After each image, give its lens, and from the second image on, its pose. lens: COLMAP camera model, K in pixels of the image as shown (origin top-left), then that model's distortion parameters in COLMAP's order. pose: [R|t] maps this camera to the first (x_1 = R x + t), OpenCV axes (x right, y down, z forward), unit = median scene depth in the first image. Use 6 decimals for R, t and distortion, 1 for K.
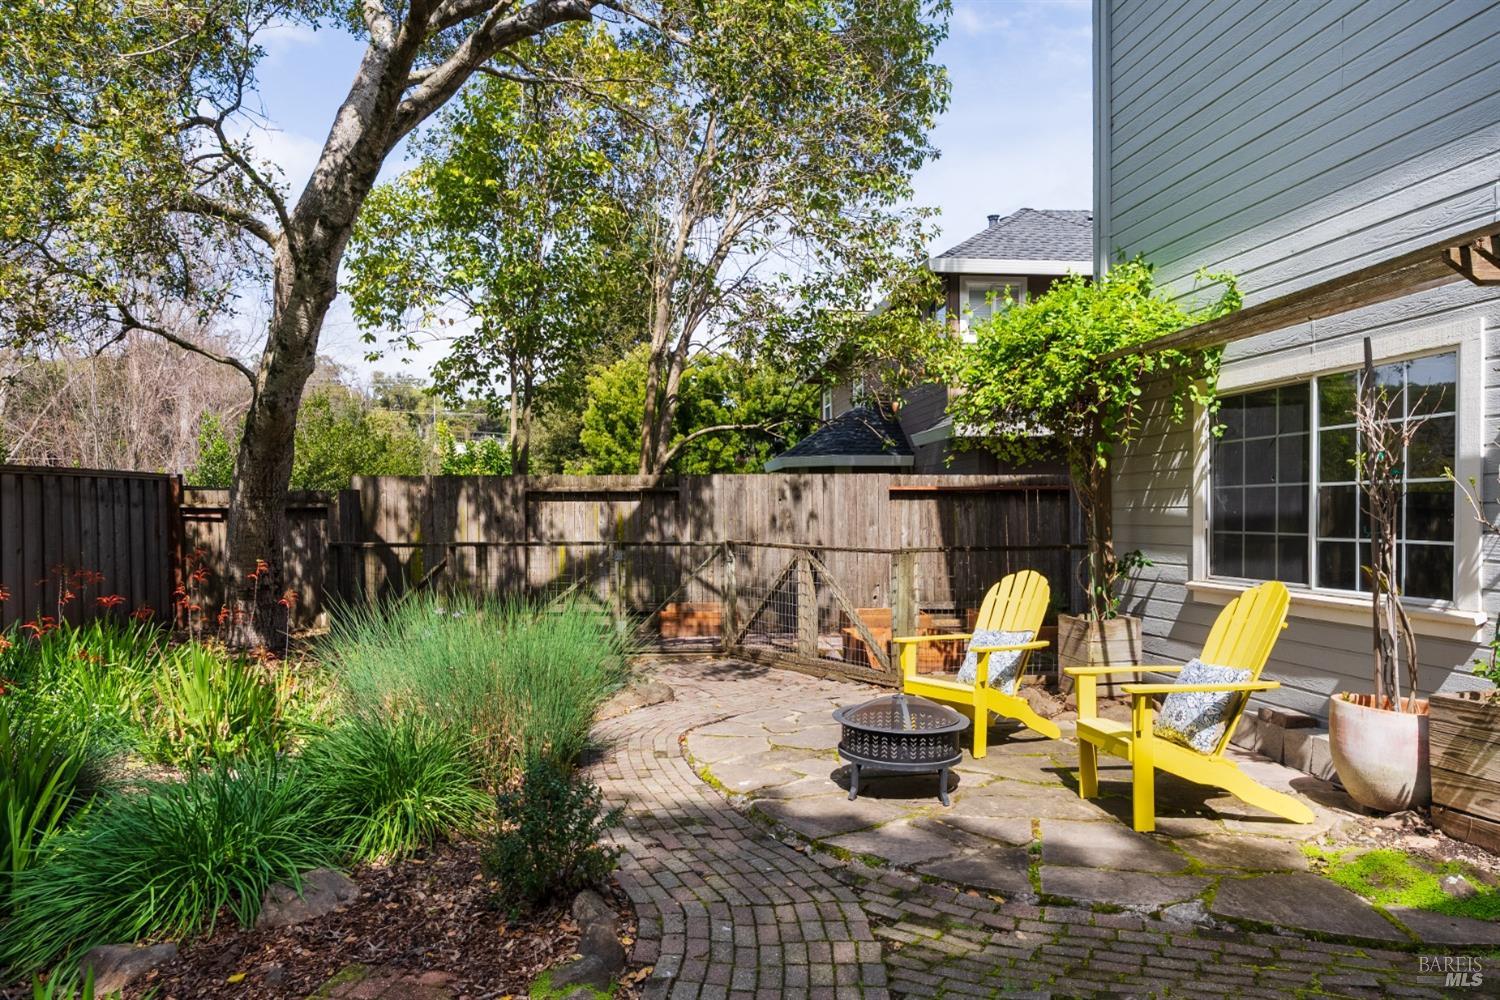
lens RADIAL K [[933.9, 0, 748.0], [0, 933.9, 540.3], [0, 0, 1]] dist [0.001665, 0.000290]
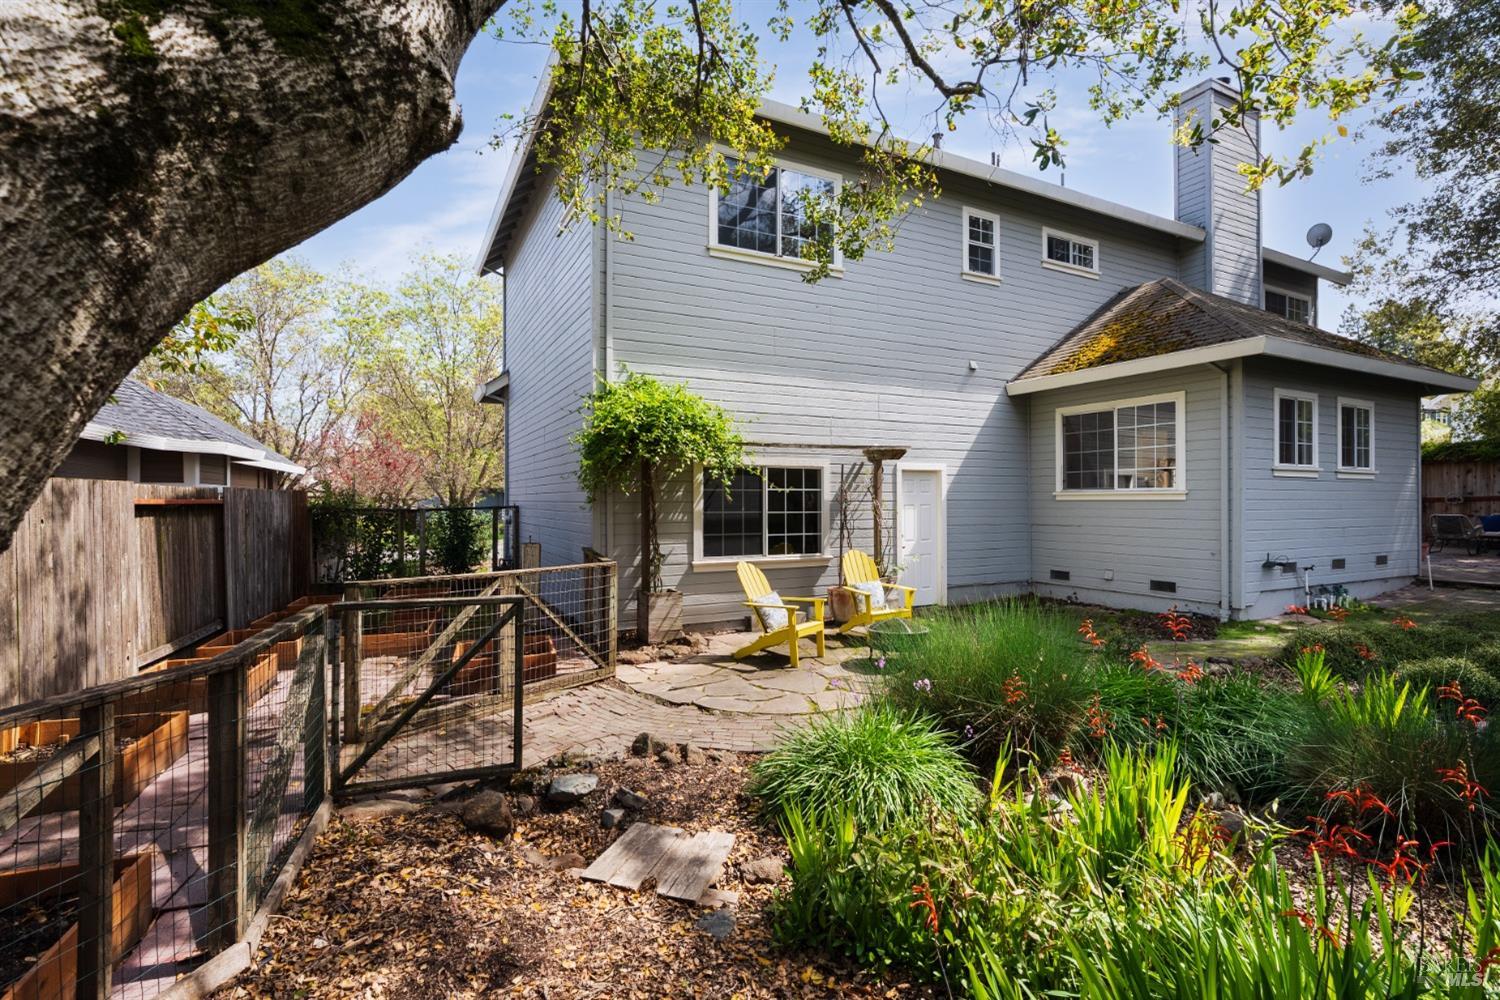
lens RADIAL K [[706.3, 0, 765.6], [0, 706.3, 487.3], [0, 0, 1]] dist [-0.002311, 0.011990]
pose [[-0.313210, 0.033946, 0.949077, -0.918863], [0.036427, 0.999055, -0.023712, -0.067586], [-0.948985, 0.027146, -0.314150, 1.308952]]
